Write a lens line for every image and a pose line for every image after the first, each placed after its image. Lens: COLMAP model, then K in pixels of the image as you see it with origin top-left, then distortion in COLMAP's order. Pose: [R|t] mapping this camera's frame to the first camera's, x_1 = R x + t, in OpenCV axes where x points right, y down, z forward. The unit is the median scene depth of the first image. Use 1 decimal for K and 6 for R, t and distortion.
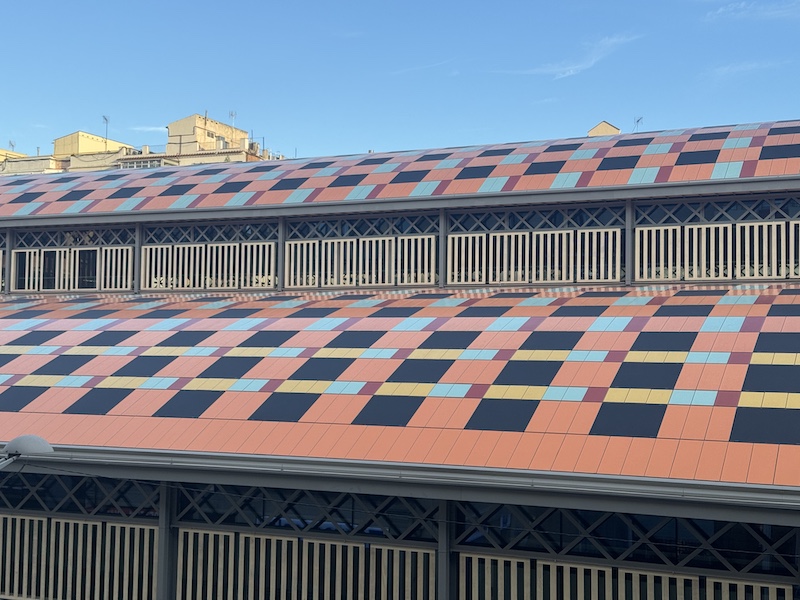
lens RADIAL K [[1108.8, 0, 391.2], [0, 1108.8, 290.2], [0, 0, 1]] dist [0.118932, 0.000000]
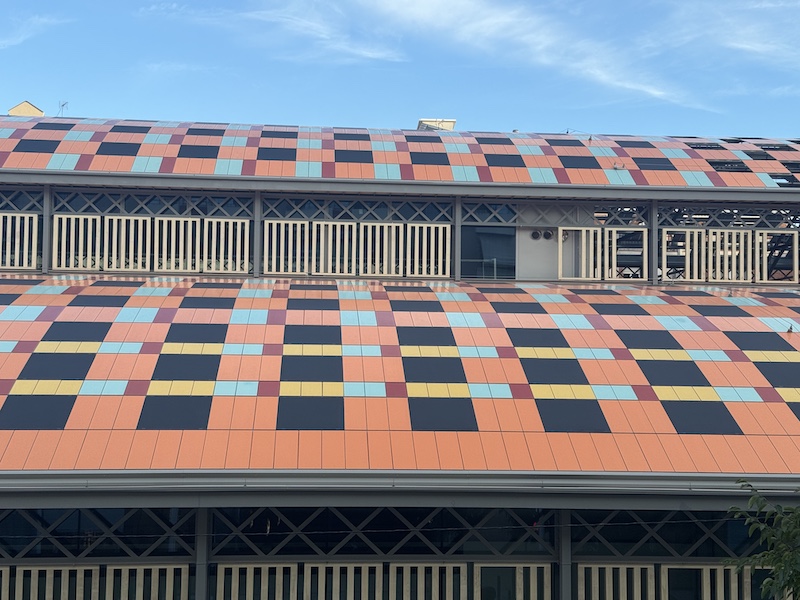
lens RADIAL K [[1108.8, 0, 406.2], [0, 1108.8, 286.9], [0, 0, 1]] dist [0.118932, 0.000000]
pose [[0.872555, 0.029228, 0.487641, -0.182352], [-0.032012, 0.999484, -0.002626, 0.002780], [-0.487466, -0.013319, 0.873041, 0.084106]]
